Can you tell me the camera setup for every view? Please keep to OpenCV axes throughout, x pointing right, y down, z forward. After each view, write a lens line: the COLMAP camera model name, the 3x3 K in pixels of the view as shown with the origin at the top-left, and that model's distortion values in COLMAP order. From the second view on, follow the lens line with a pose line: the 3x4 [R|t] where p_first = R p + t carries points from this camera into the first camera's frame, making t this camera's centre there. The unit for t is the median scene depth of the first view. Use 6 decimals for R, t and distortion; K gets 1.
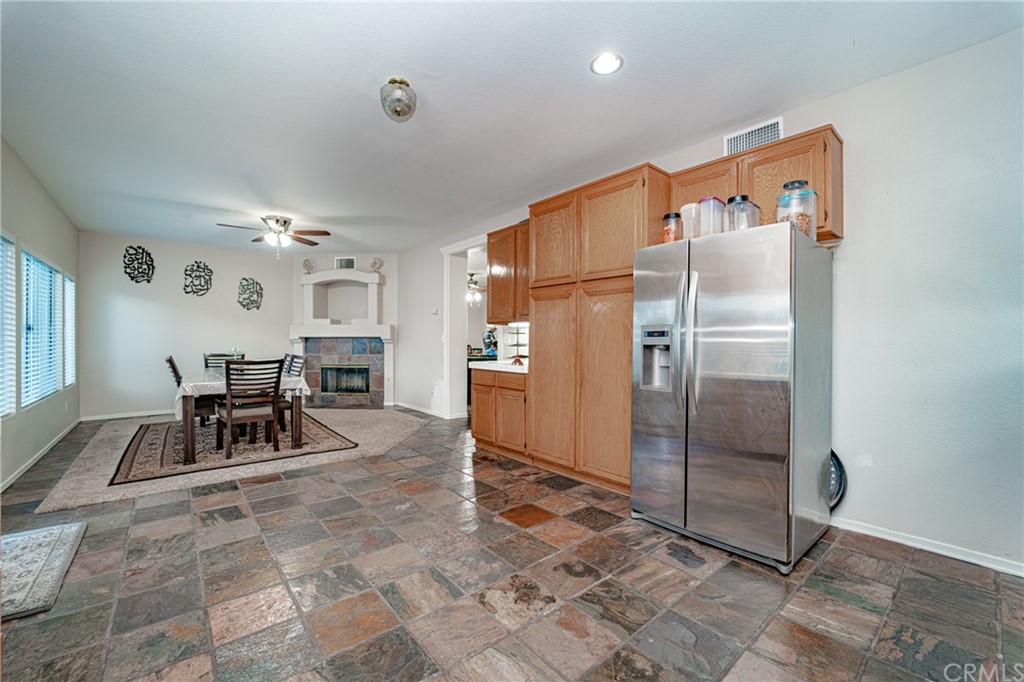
lens RADIAL K [[411.8, 0, 514.0], [0, 411.8, 346.9], [0, 0, 1]] dist [-0.023899, 0.000929]
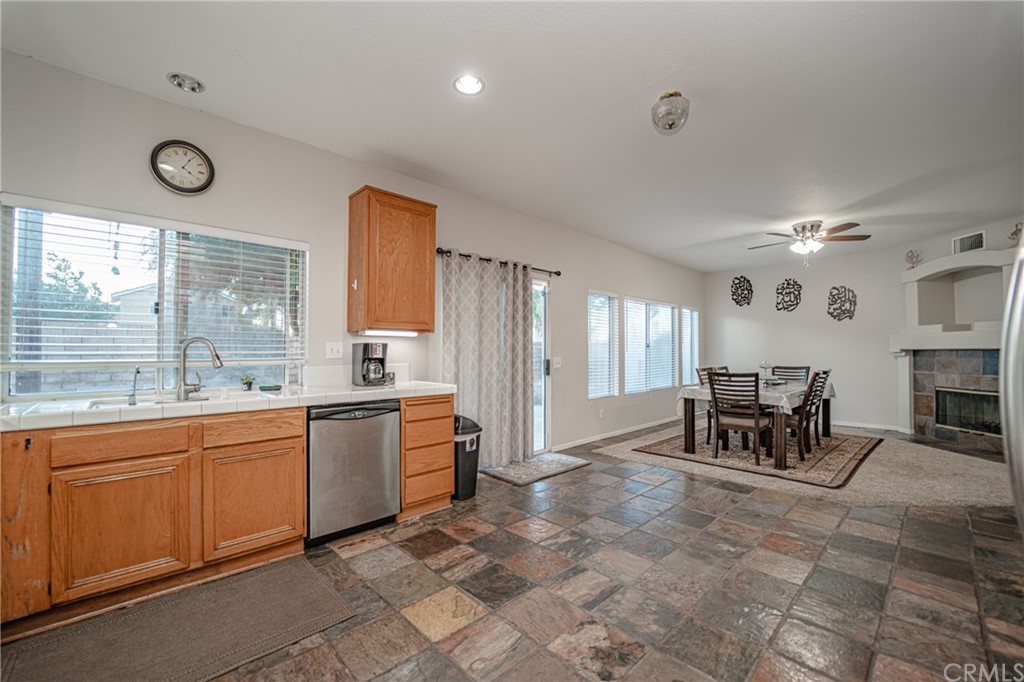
lens RADIAL K [[411.8, 0, 505.4], [0, 411.8, 348.1], [0, 0, 1]] dist [-0.023899, 0.000929]
pose [[0.056989, -0.008899, -0.998335, 0.246911], [-0.015189, 0.999837, -0.009780, -0.008071], [0.998259, 0.015721, 0.056844, 0.204611]]
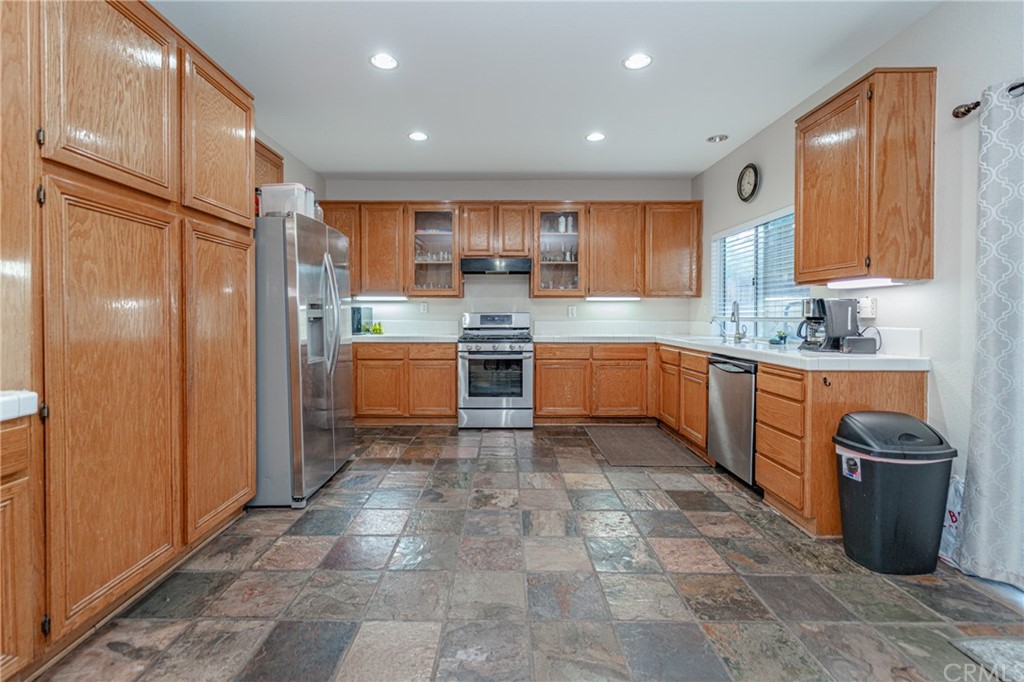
lens RADIAL K [[411.8, 0, 500.2], [0, 411.8, 323.4], [0, 0, 1]] dist [-0.023899, 0.000929]
pose [[-0.777466, -0.017923, 0.628669, -0.239978], [0.005116, 0.999381, 0.034819, -0.007995], [-0.628904, 0.030287, -0.776893, 0.567422]]
